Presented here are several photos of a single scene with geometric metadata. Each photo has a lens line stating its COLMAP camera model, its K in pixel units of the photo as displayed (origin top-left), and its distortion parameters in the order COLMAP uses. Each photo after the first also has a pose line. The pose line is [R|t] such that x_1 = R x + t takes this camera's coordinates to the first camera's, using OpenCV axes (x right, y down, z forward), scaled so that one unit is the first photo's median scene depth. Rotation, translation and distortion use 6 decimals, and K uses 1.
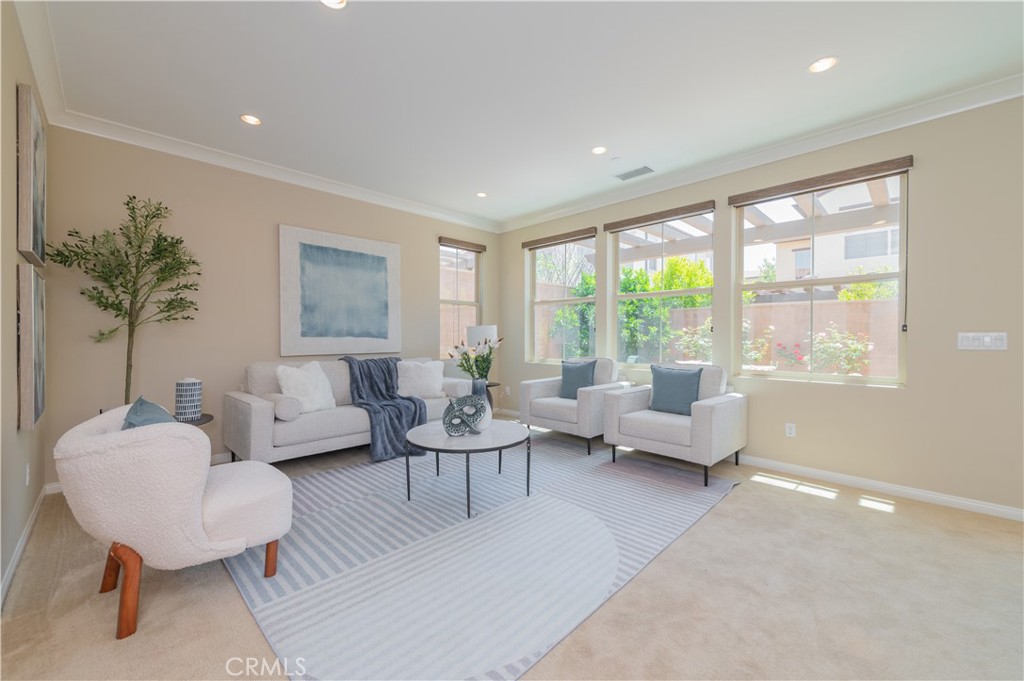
lens RADIAL K [[403.0, 0, 517.9], [0, 403.0, 337.9], [0, 0, 1]] dist [0.014547, -0.003954]
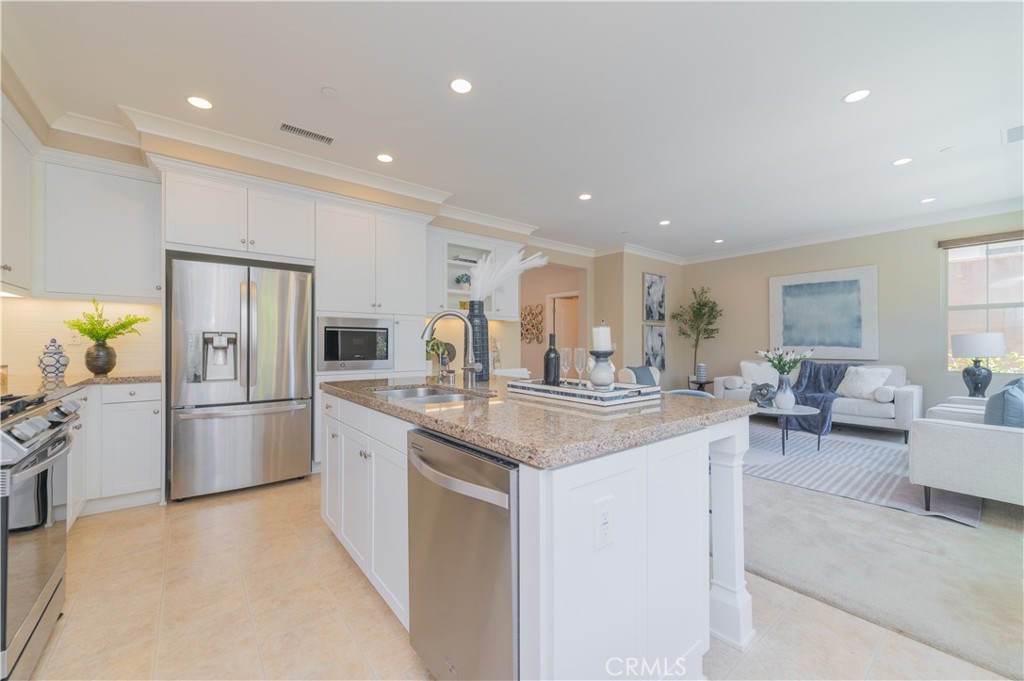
lens RADIAL K [[403.0, 0, 505.7], [0, 403.0, 340.9], [0, 0, 1]] dist [0.014547, -0.003954]
pose [[-0.112700, -0.008757, -0.993591, 1.209781], [-0.004808, 0.999954, -0.008268, -0.004277], [0.993617, 0.003846, -0.112737, 0.123257]]
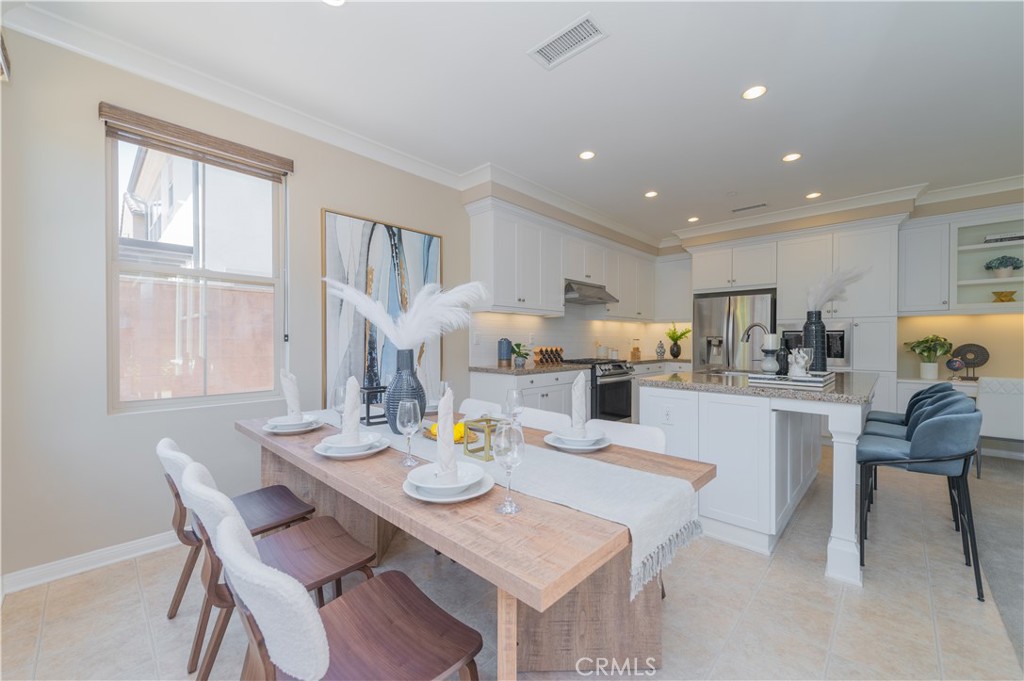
lens RADIAL K [[403.0, 0, 519.2], [0, 403.0, 346.1], [0, 0, 1]] dist [0.014547, -0.003954]
pose [[-0.999274, -0.006674, -0.037507, 1.206173], [-0.007317, 0.999828, 0.017052, -0.011769], [0.037387, 0.017314, -0.999151, 0.852661]]
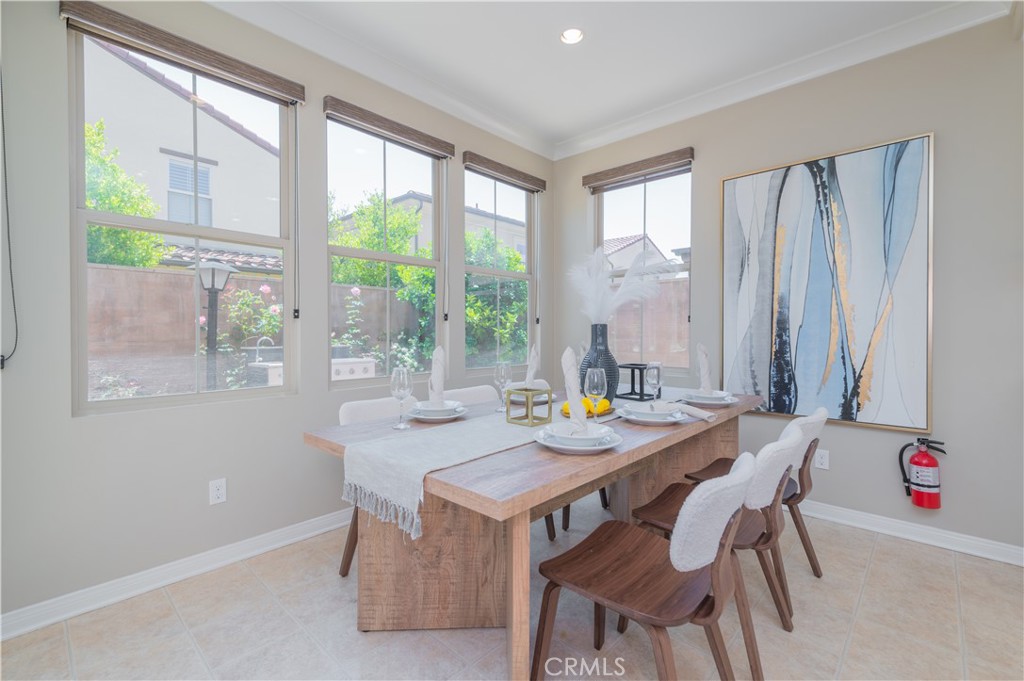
lens RADIAL K [[460.0, 0, 497.2], [0, 460.0, 336.5], [0, 0, 1]] dist [0.006909, -0.000490]
pose [[-0.009674, -0.014876, 0.999843, 0.733500], [0.005188, 0.999875, 0.014927, 0.007664], [-0.999940, 0.005331, -0.009595, 0.476220]]
